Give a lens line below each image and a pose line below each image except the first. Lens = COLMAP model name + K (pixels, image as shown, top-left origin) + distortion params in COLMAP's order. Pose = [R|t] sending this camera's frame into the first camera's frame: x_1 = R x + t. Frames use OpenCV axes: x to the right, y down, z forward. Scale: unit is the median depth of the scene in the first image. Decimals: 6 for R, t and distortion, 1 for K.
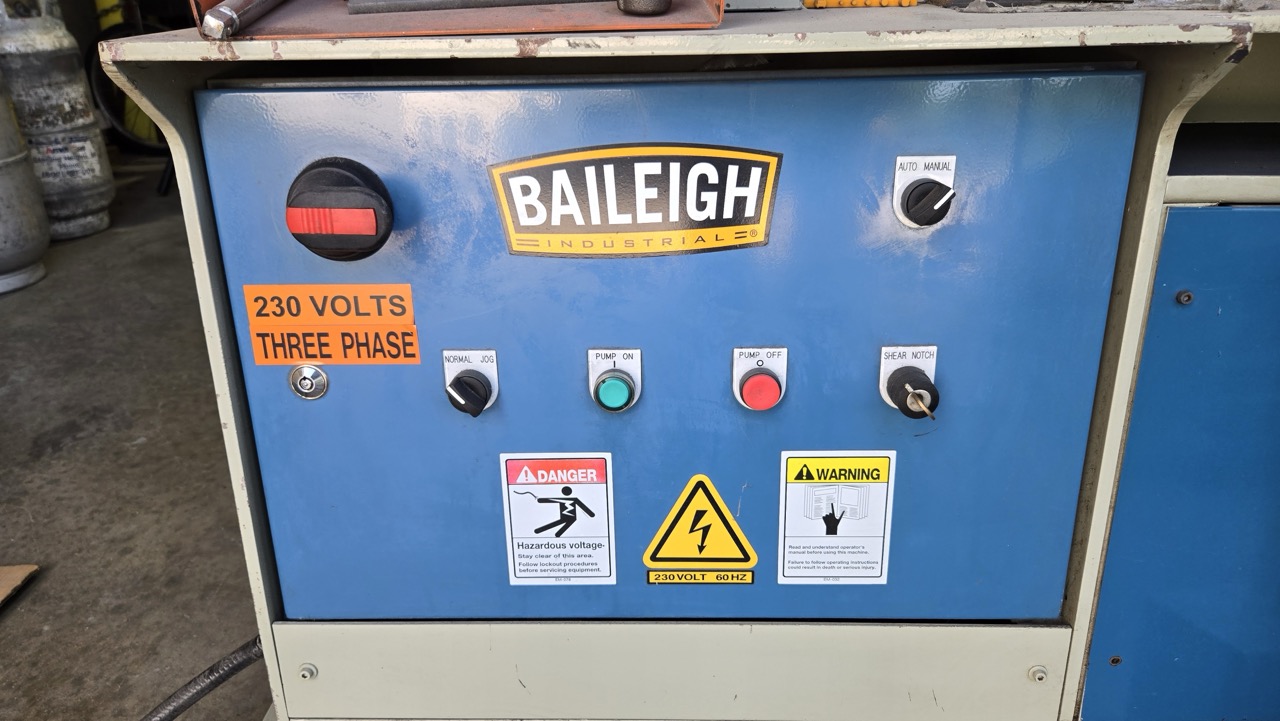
lens RADIAL K [[857.8, 0, 646.4], [0, 857.8, 362.0], [0, 0, 1]] dist [0.047825, -0.000029]
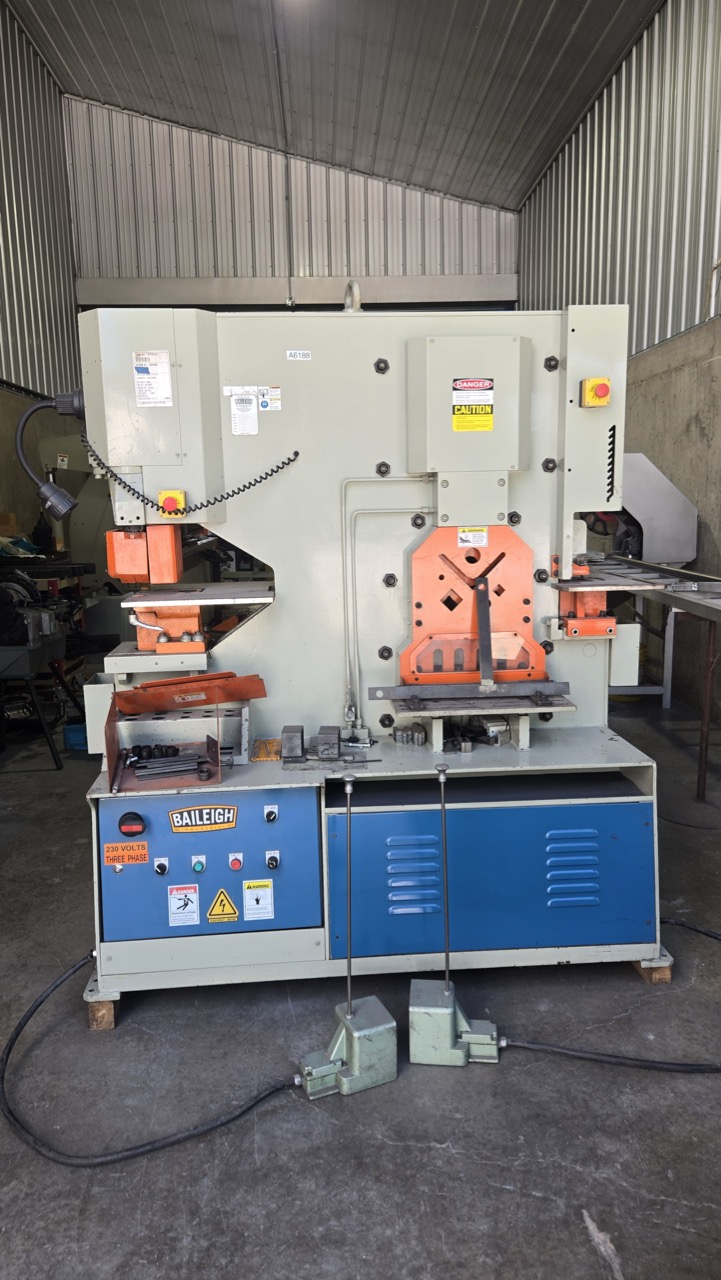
lens RADIAL K [[857.8, 0, 357.3], [0, 857.8, 629.9], [0, 0, 1]] dist [0.047825, -0.000029]
pose [[0.993648, -0.020678, 0.110619, 0.271891], [0.050801, 0.959540, -0.276952, 0.124006], [-0.100417, 0.280813, 0.954495, -3.158366]]
